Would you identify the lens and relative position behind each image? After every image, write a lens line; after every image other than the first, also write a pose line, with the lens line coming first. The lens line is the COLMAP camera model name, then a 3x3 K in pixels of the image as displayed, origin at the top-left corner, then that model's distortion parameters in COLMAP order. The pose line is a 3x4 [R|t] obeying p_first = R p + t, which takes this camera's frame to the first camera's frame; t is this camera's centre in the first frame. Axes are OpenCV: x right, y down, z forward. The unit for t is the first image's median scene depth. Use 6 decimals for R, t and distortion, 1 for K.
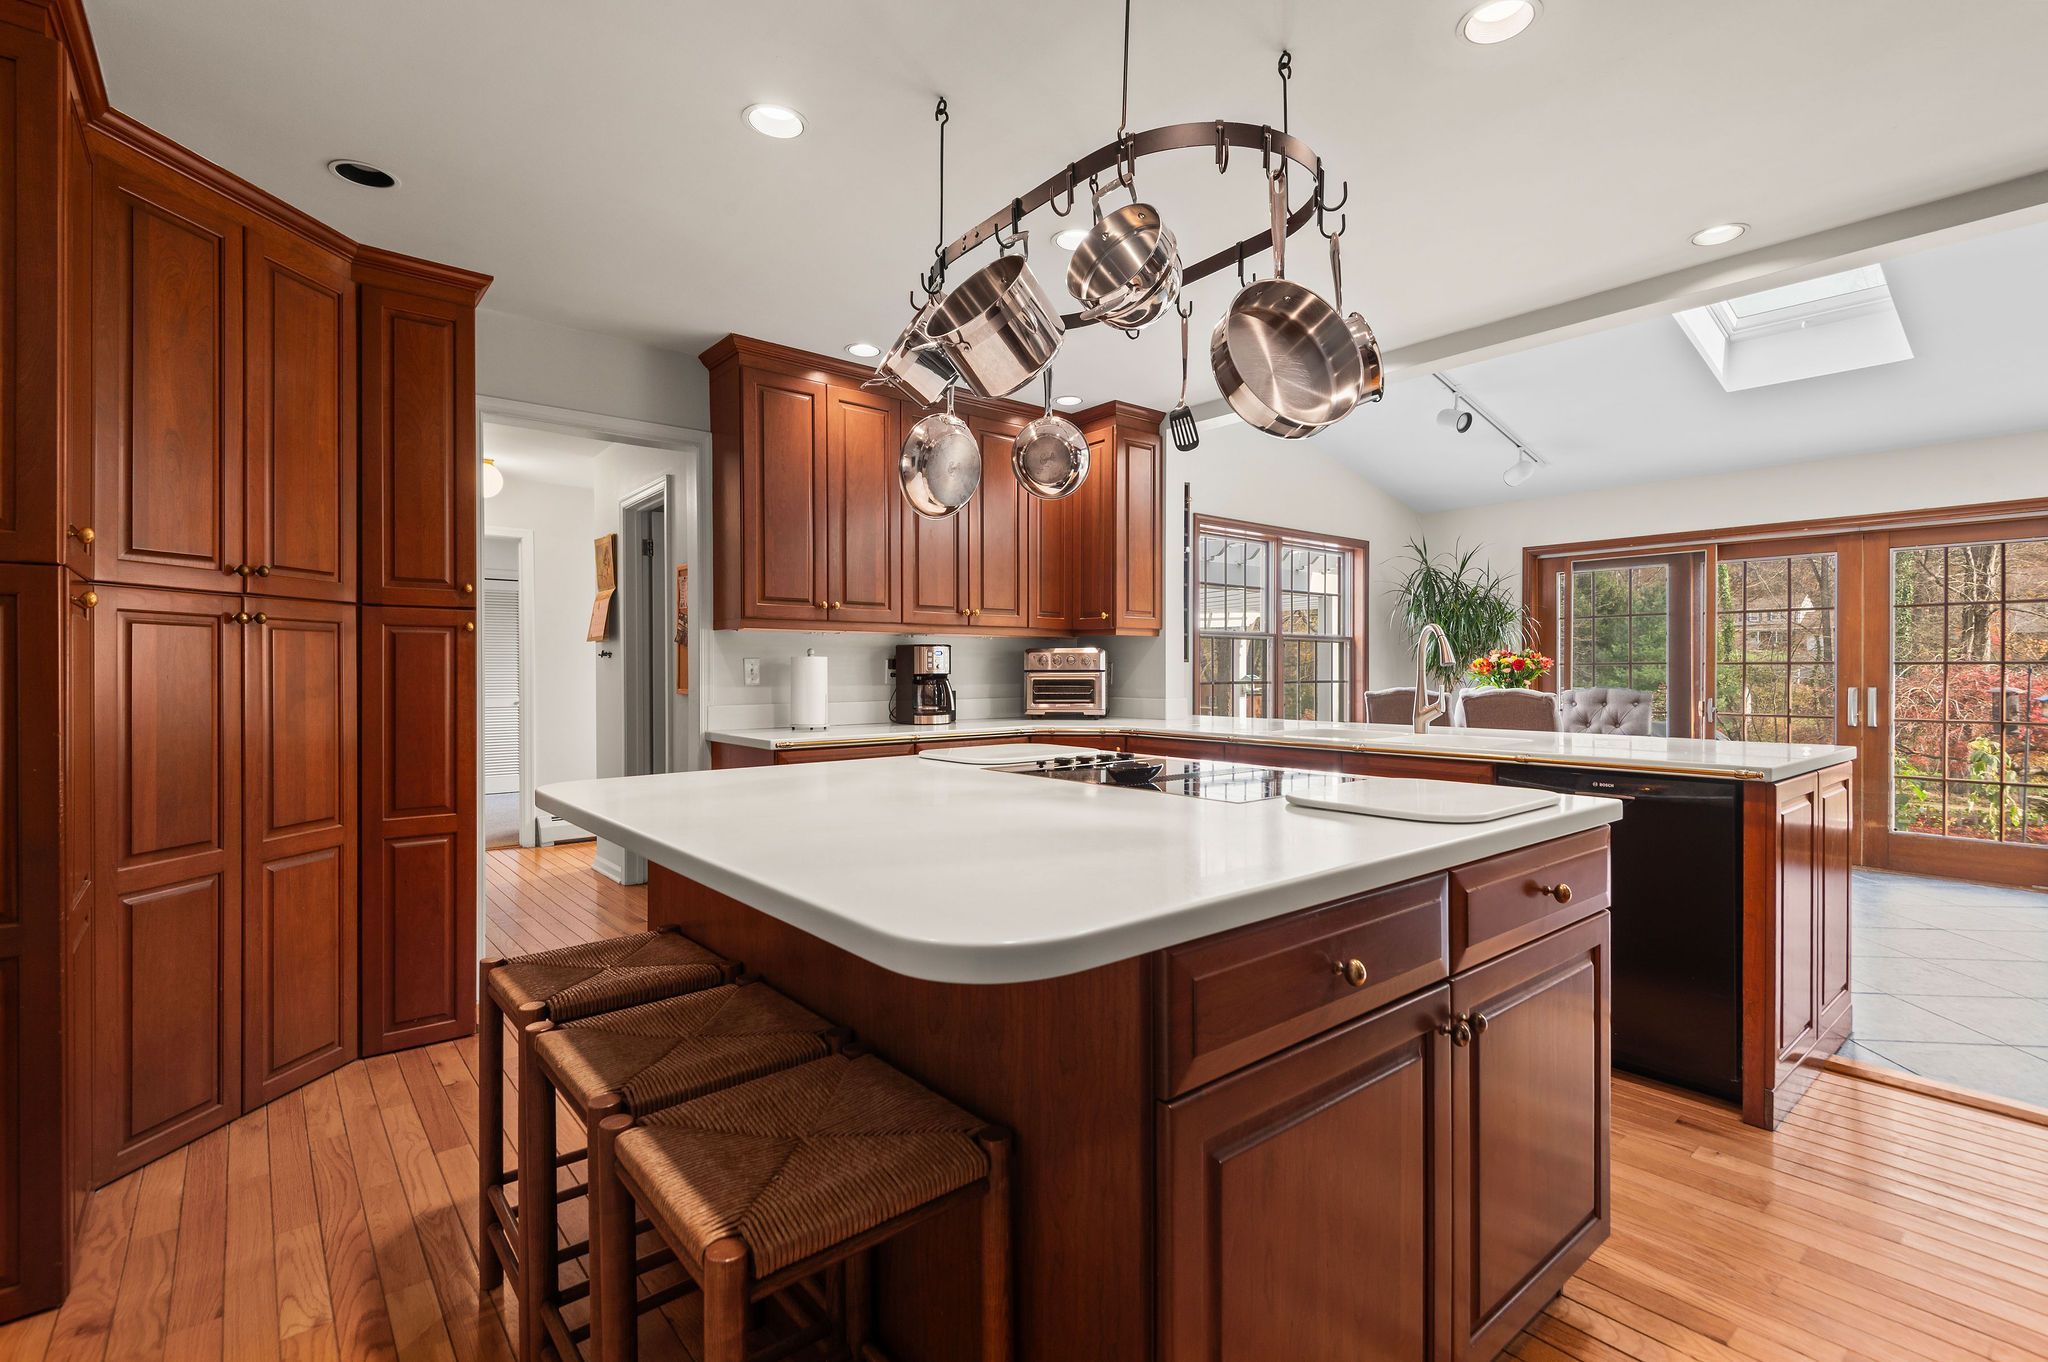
lens RADIAL K [[932.2, 0, 1033.8], [0, 932.2, 673.4], [0, 0, 1]] dist [-0.003961, -0.005023]
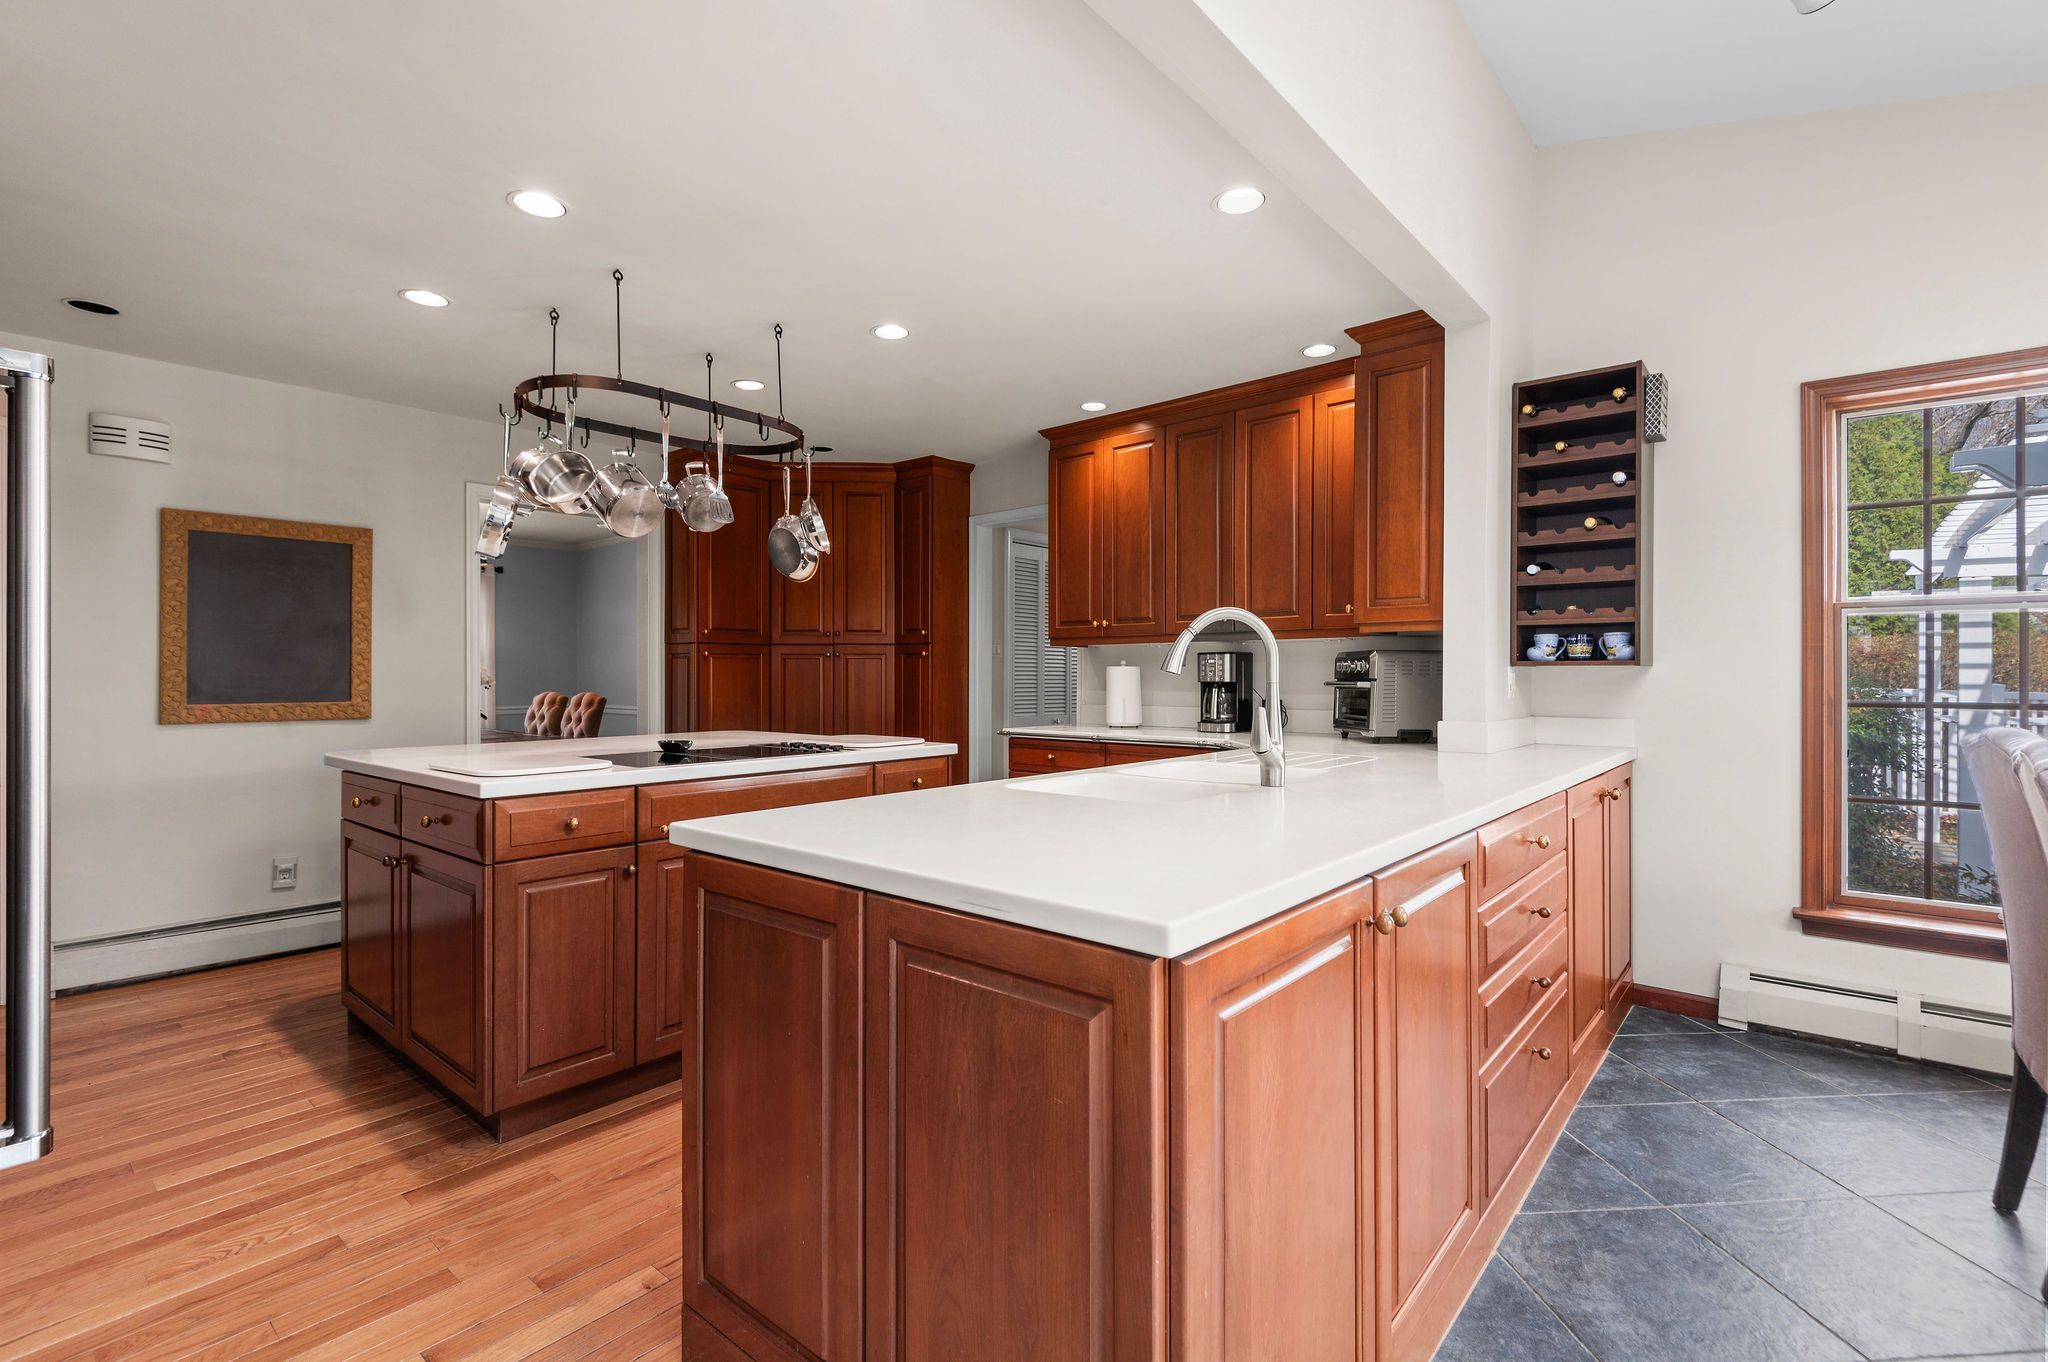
lens RADIAL K [[932.2, 0, 1033.1], [0, 932.2, 671.3], [0, 0, 1]] dist [-0.003961, -0.005023]
pose [[0.162252, -0.002939, -0.986745, 0.826474], [-0.001499, 0.999994, -0.003225, -0.006495], [0.986748, 0.002002, 0.162246, 0.624664]]
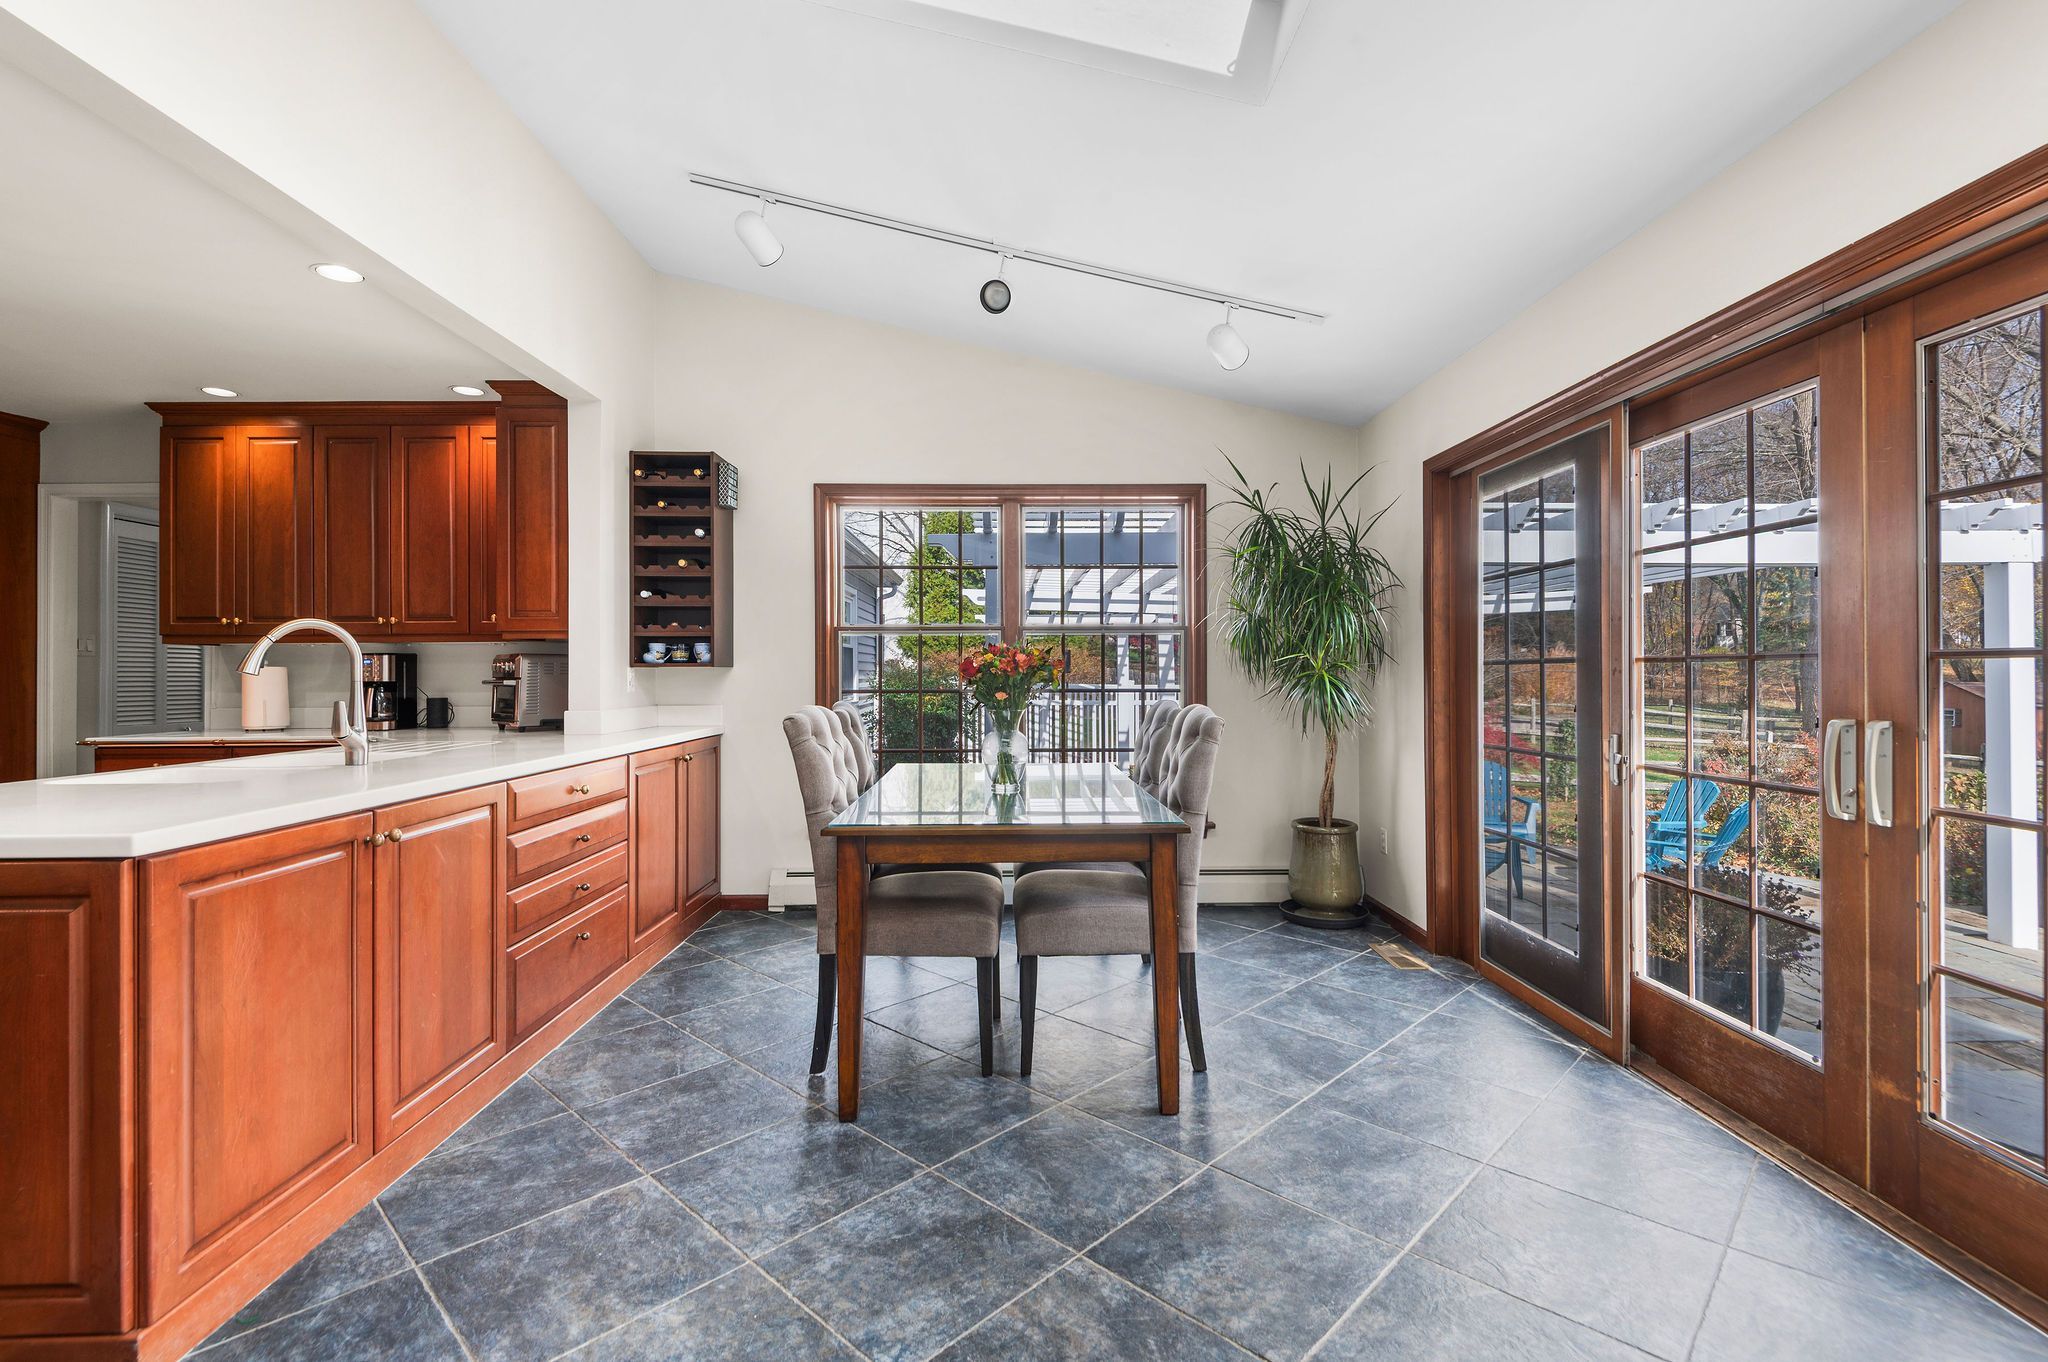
lens RADIAL K [[932.2, 0, 1062.6], [0, 932.2, 670.8], [0, 0, 1]] dist [-0.003961, -0.005023]
pose [[0.790312, -0.003480, -0.612695, 1.102023], [0.001656, 0.999992, -0.003543, -0.005965], [0.612702, 0.001785, 0.790312, 0.633644]]
